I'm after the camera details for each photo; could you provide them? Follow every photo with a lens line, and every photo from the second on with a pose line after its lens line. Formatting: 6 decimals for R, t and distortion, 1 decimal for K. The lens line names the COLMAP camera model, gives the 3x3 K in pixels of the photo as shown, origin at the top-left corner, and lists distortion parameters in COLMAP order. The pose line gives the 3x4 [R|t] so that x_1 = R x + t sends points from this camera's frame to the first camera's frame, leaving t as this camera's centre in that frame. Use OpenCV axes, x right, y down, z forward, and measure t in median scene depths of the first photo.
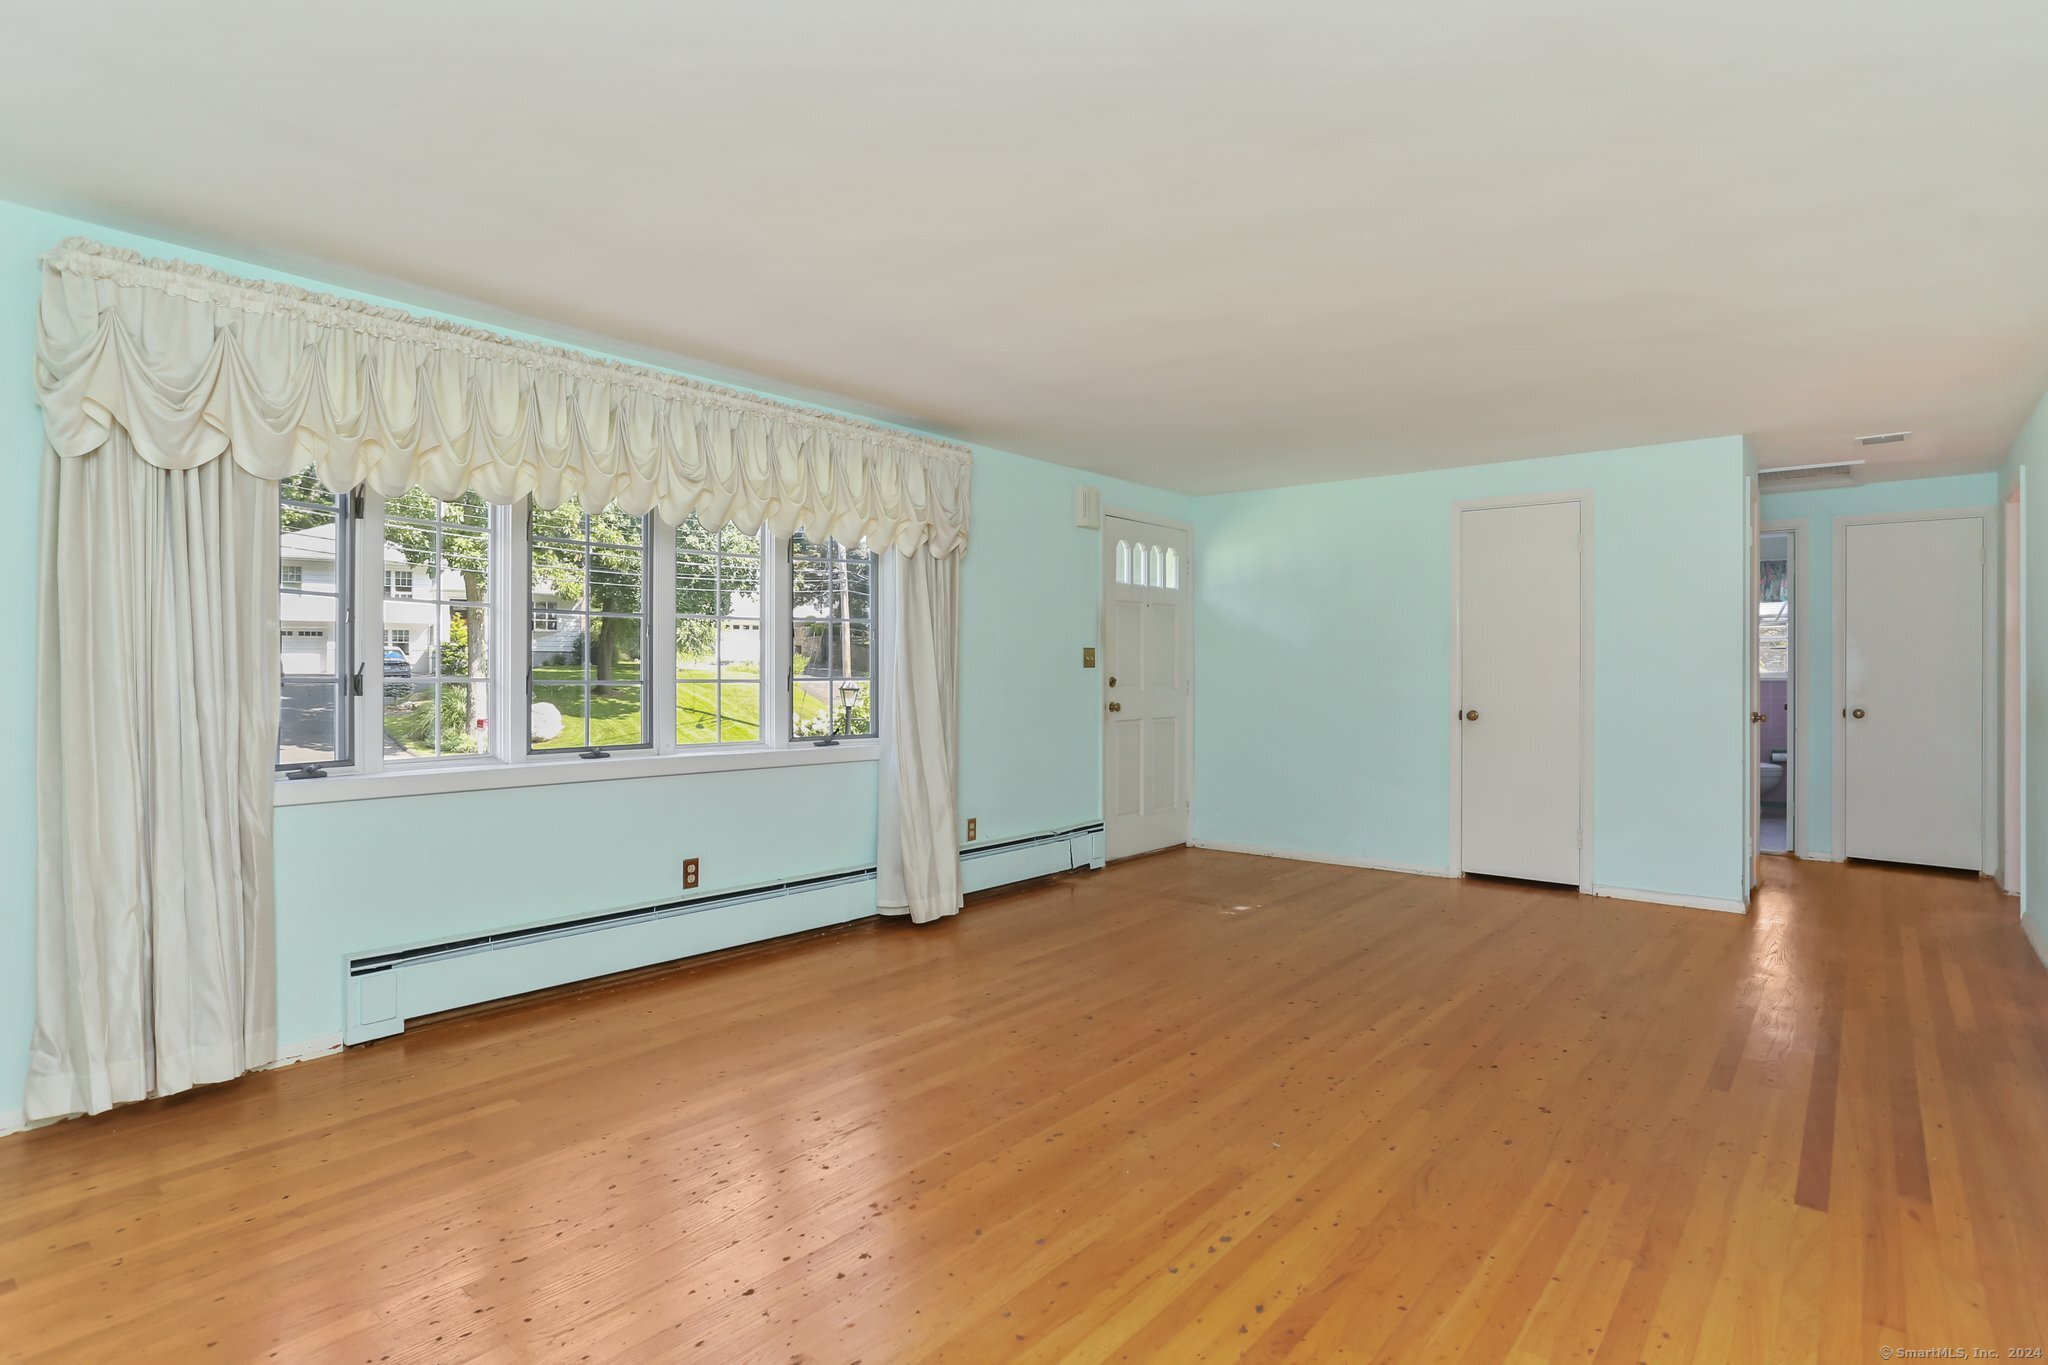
lens RADIAL K [[1013.8, 0, 1022.6], [0, 1013.8, 670.4], [0, 0, 1]] dist [-0.055711, 0.039183]
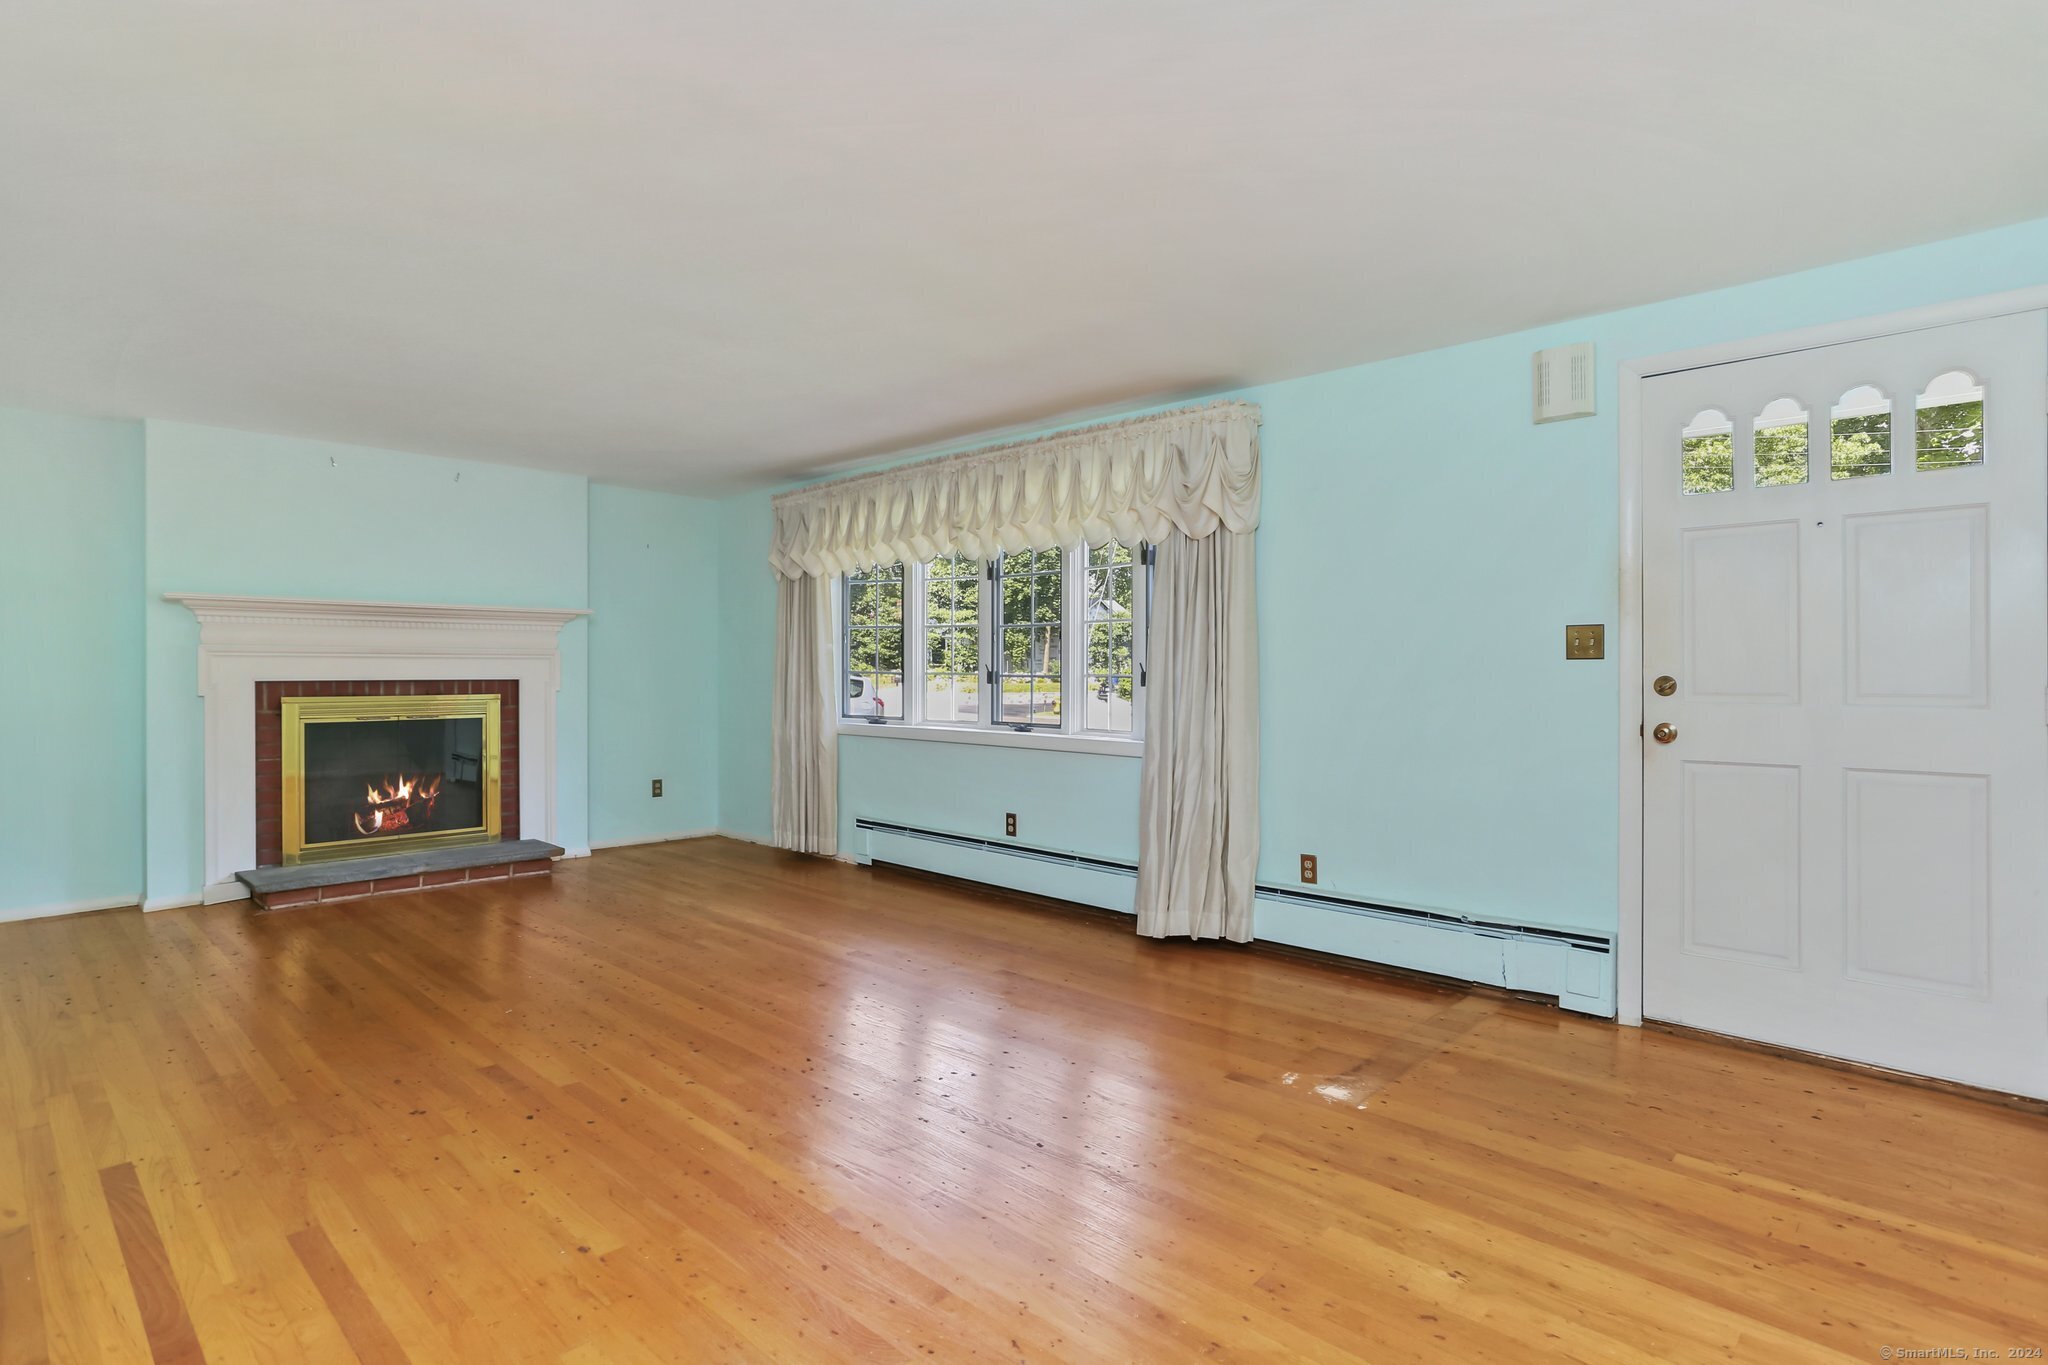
lens RADIAL K [[989.4, 0, 1021.5], [0, 989.4, 674.2], [0, 0, 1]] dist [-0.057192, 0.027284]
pose [[-0.024053, -0.000190, -0.999711, 1.004266], [-0.001534, 0.999999, -0.000153, 0.009503], [0.999710, 0.001530, -0.024053, 1.115396]]
